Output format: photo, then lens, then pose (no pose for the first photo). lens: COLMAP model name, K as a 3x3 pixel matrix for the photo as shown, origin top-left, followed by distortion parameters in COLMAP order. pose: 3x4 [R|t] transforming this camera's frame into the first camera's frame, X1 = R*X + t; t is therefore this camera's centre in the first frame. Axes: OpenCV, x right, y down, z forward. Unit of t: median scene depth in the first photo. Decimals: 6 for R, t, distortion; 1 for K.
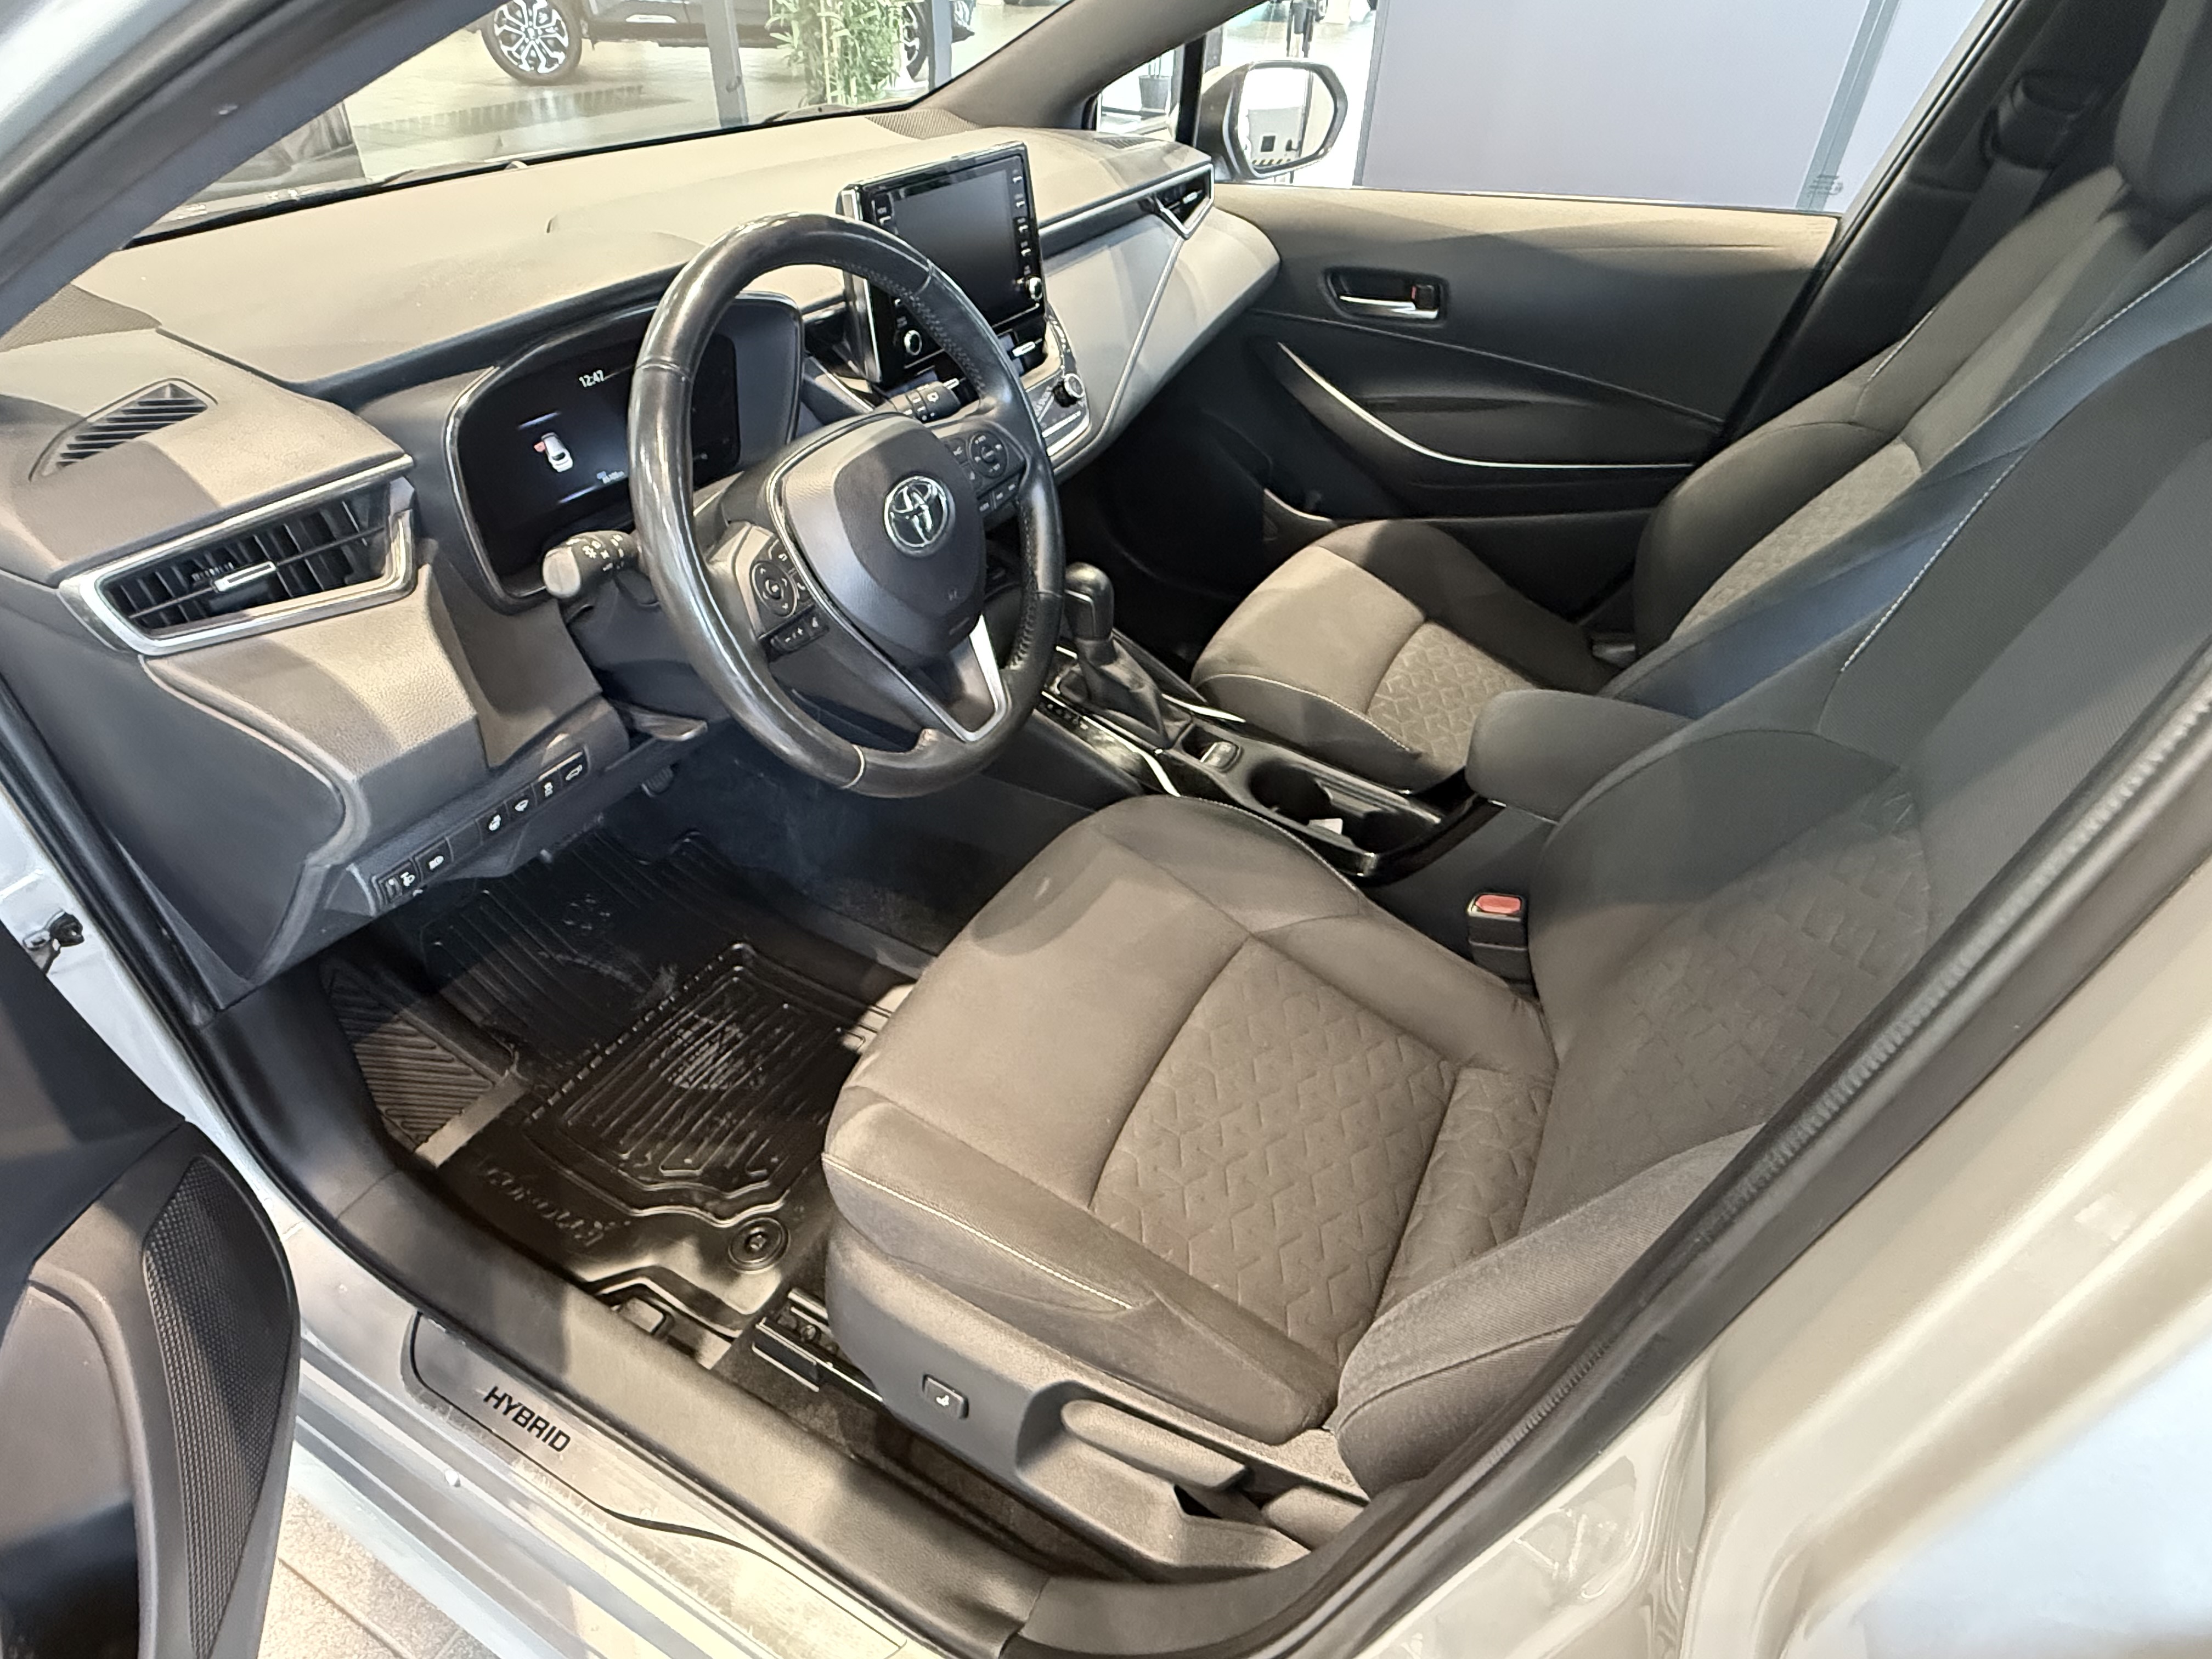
lens RADIAL K [[1163.2, 0, 1101.2], [0, 1163.2, 828.6], [0, 0, 1]] dist [0.002538, -0.003466]
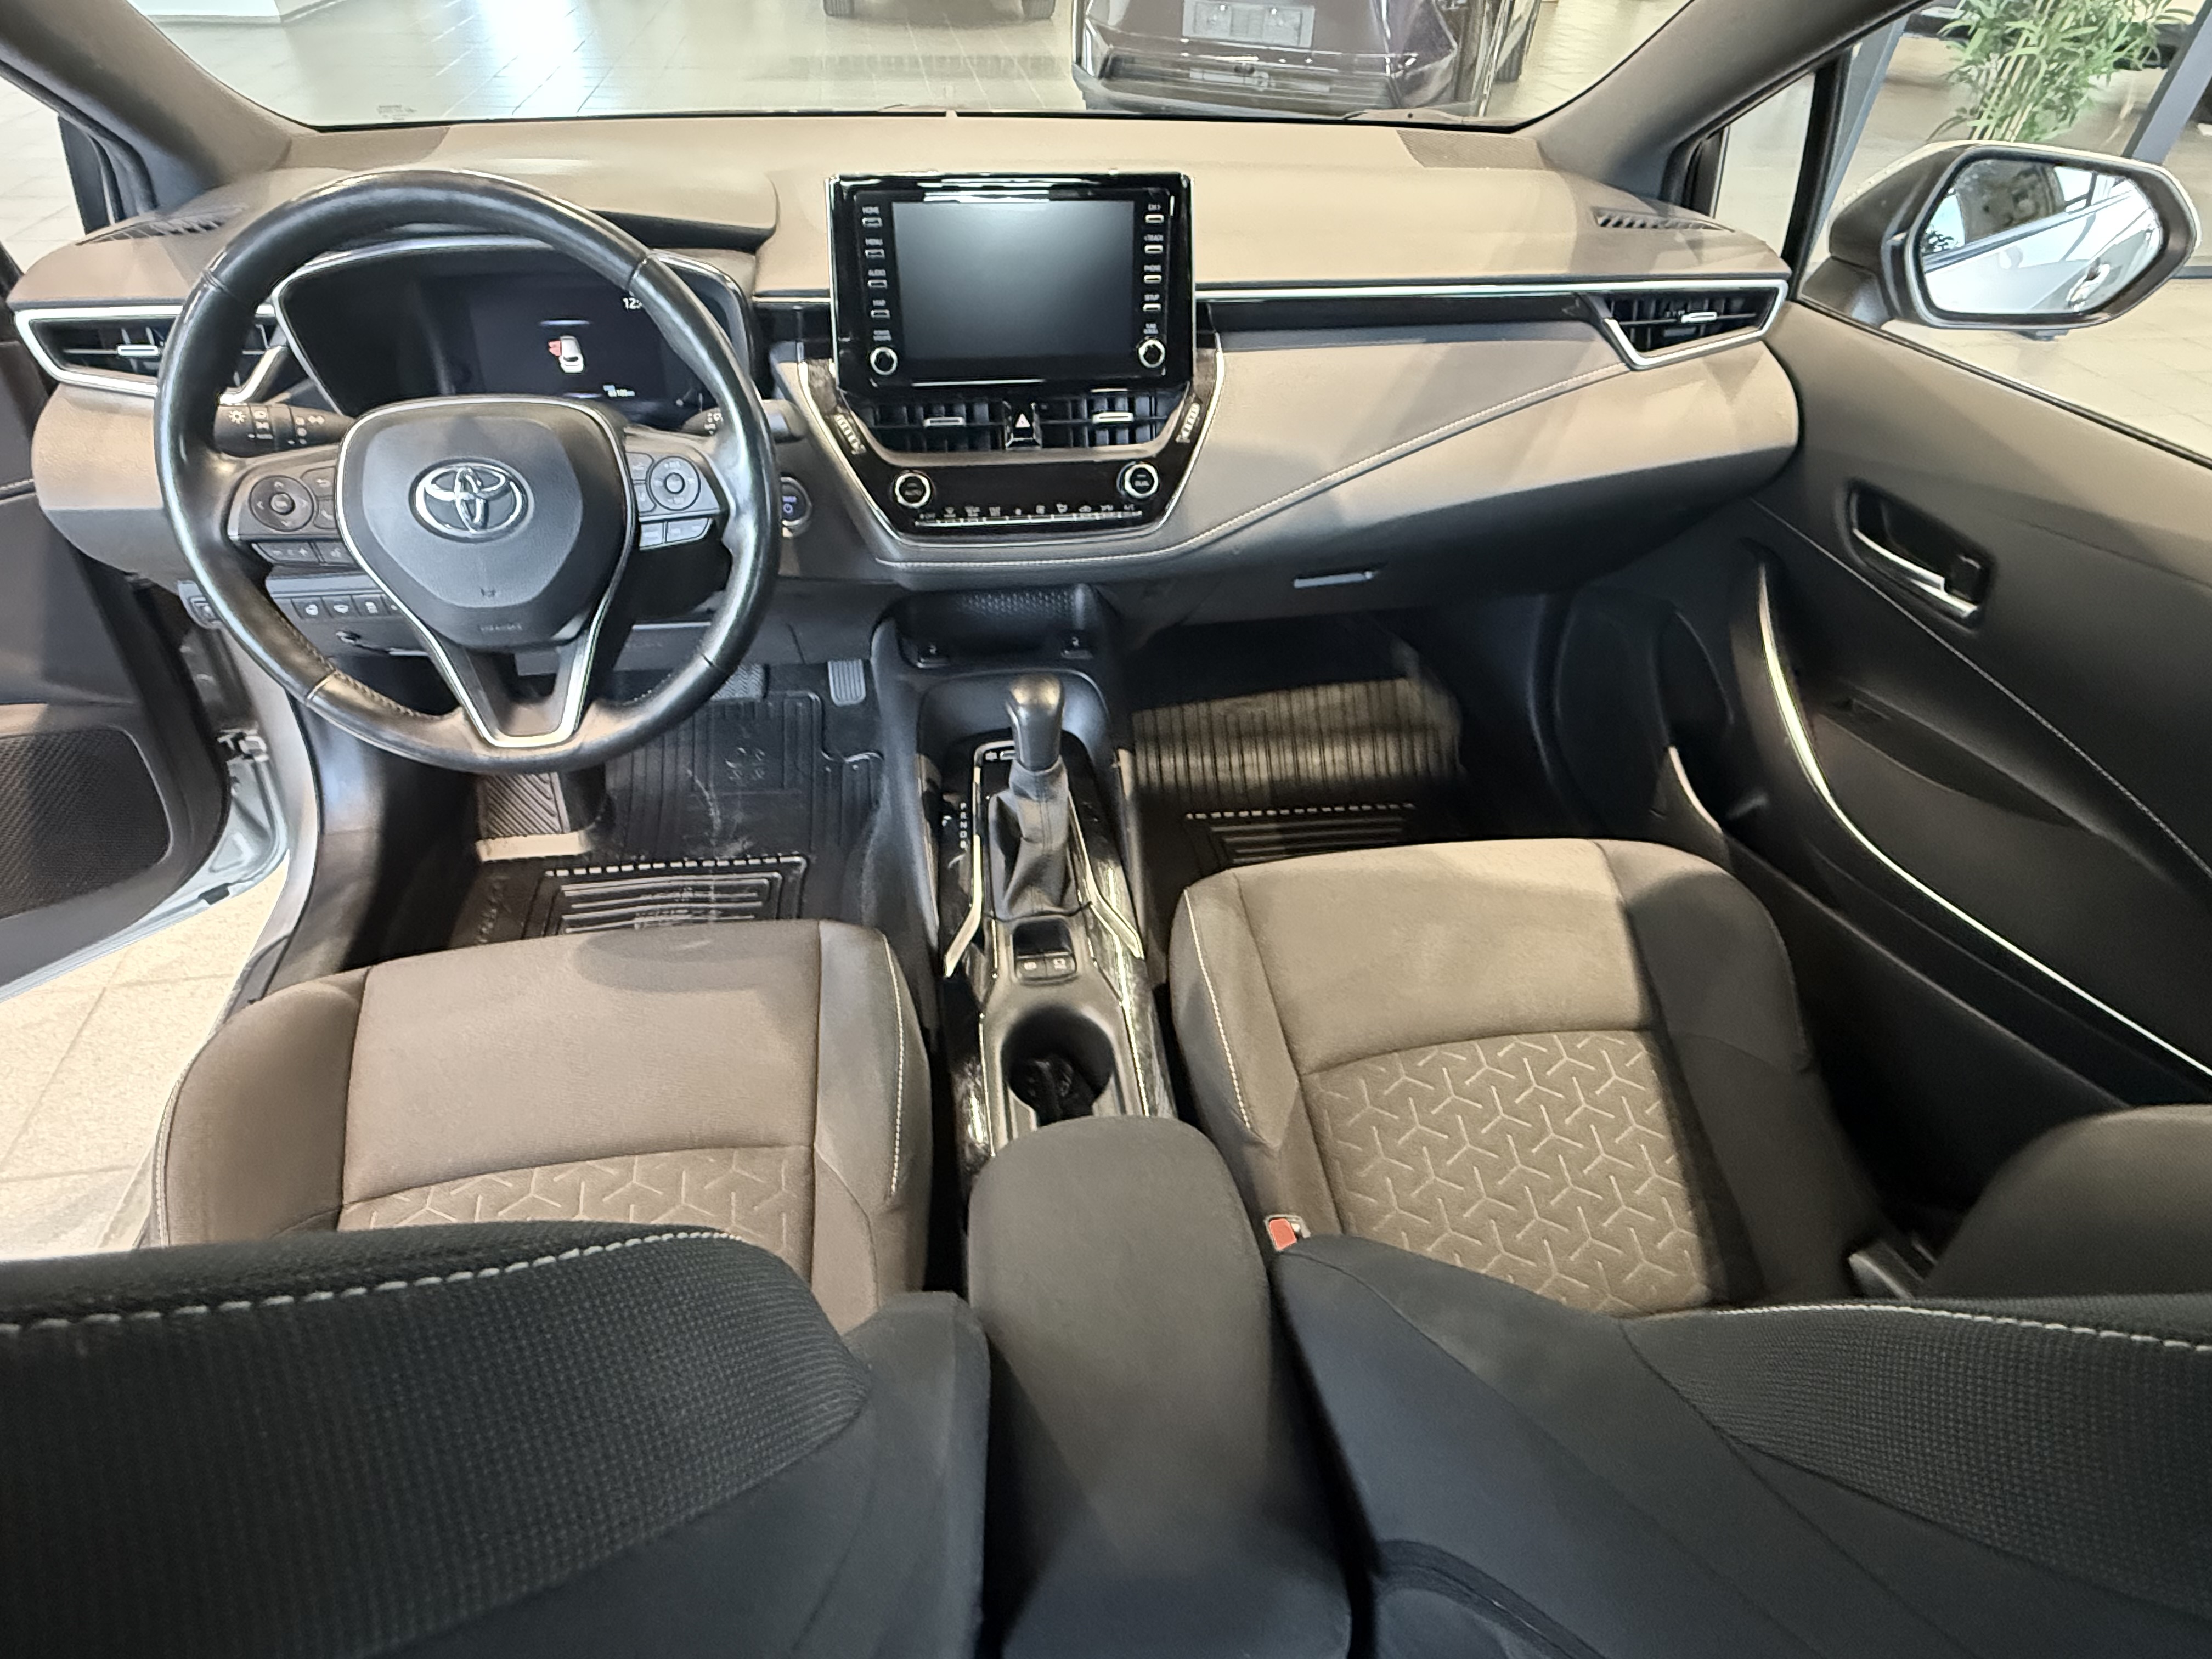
lens RADIAL K [[1163.2, 0, 1126.9], [0, 1163.2, 808.4], [0, 0, 1]] dist [0.002538, -0.003466]
pose [[0.605640, 0.508168, -0.612344, 0.465796], [-0.512641, 0.837728, 0.188179, -0.274472], [0.608604, 0.199944, 0.767869, 0.347311]]
